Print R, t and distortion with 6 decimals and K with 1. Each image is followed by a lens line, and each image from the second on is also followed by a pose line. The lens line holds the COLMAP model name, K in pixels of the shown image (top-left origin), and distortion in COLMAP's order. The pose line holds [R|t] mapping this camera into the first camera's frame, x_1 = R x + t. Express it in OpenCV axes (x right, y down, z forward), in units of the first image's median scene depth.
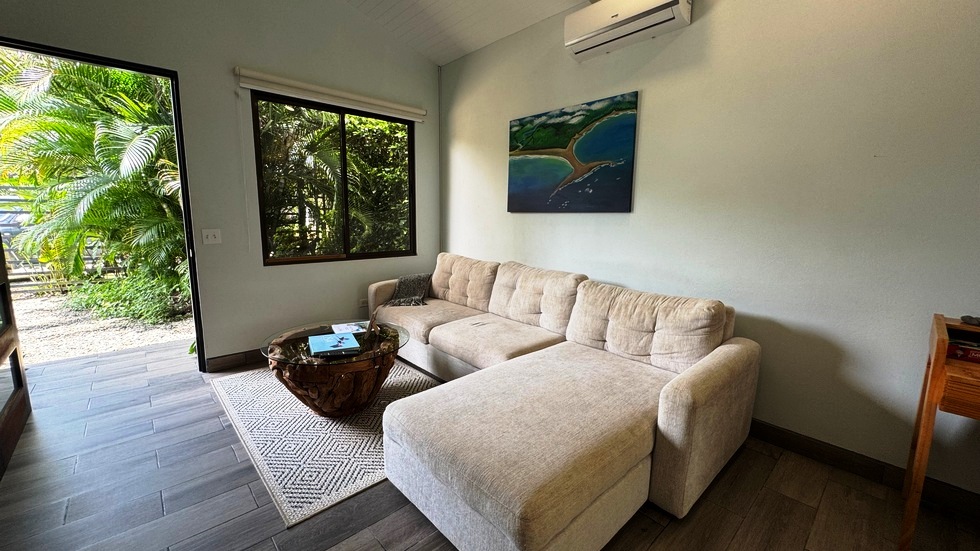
lens RADIAL K [[392.0, 0, 493.1], [0, 392.0, 276.6], [0, 0, 1]] dist [-0.001355, 0.000726]
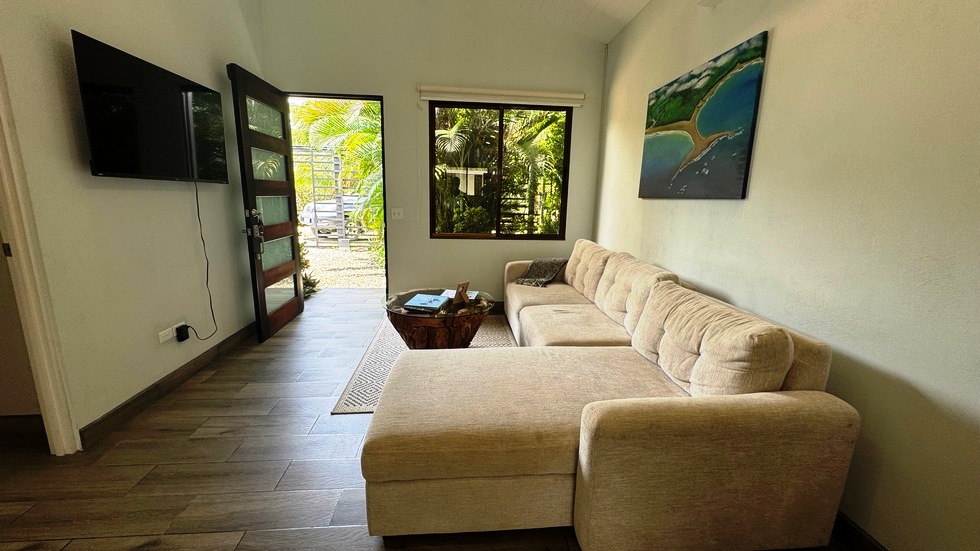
lens RADIAL K [[392.0, 0, 492.0], [0, 392.0, 277.0], [0, 0, 1]] dist [-0.001355, 0.000726]
pose [[0.788565, 0.129364, -0.601191, 0.396762], [-0.108969, 0.991547, 0.070429, -0.015282], [0.605220, 0.009973, 0.795996, 0.103438]]
